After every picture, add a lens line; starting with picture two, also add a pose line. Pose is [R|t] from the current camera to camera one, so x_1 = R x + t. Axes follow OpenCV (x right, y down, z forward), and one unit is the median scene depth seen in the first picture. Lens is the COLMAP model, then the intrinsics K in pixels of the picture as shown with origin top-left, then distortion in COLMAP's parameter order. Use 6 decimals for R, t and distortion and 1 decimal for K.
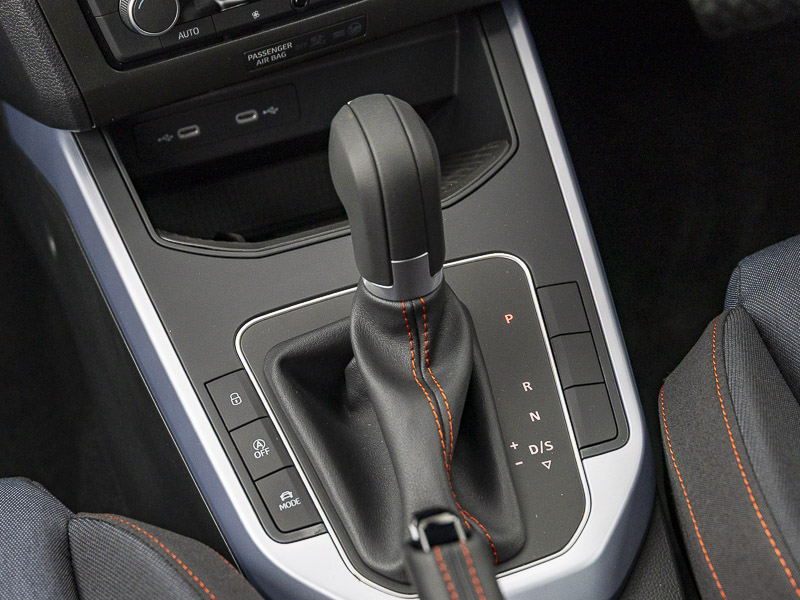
lens RADIAL K [[2297.7, 0, 399.6], [0, 2297.7, 299.8], [0, 0, 1]] dist [-0.174453, 0.000000]
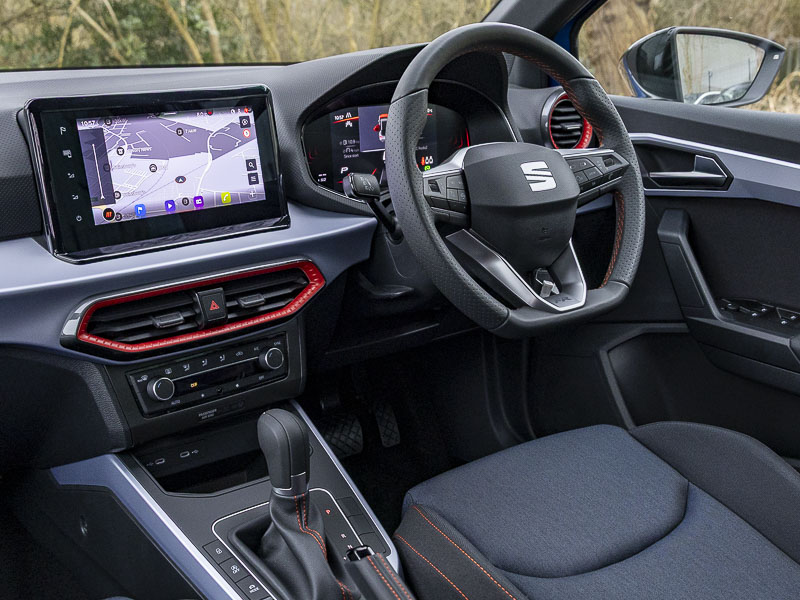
lens RADIAL K [[991.3, 0, 395.5], [0, 991.3, 355.4], [0, 0, 1]] dist [-0.012635, 0.000000]
pose [[0.935639, -0.015165, 0.352633, -0.246450], [0.139984, 0.933086, -0.331294, 0.207666], [-0.324013, 0.359334, 0.875154, 0.049469]]
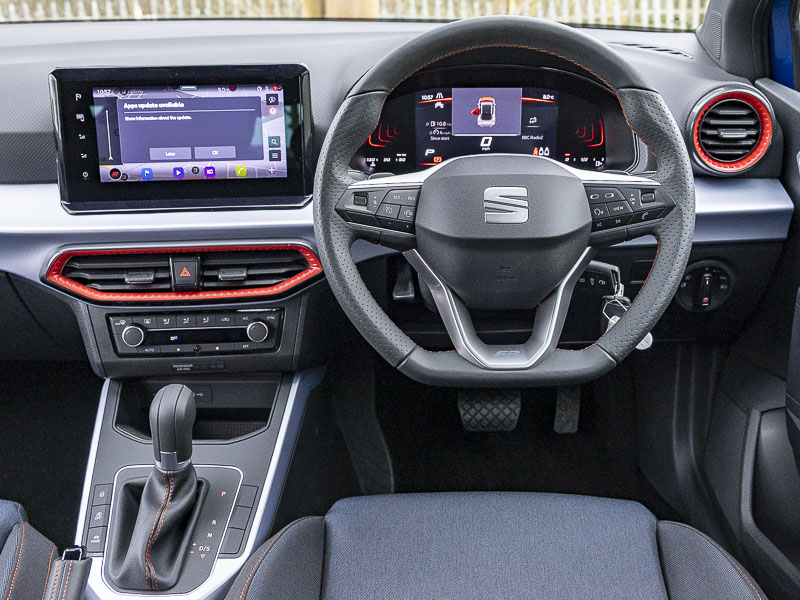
lens RADIAL K [[908.9, 0, 401.2], [0, 908.9, 298.8], [0, 0, 1]] dist [-0.000677, 0.000000]
pose [[0.947081, 0.211593, -0.241385, 0.419859], [-0.266447, 0.937564, -0.223560, -0.020260], [0.179010, 0.276046, 0.944327, 0.092940]]
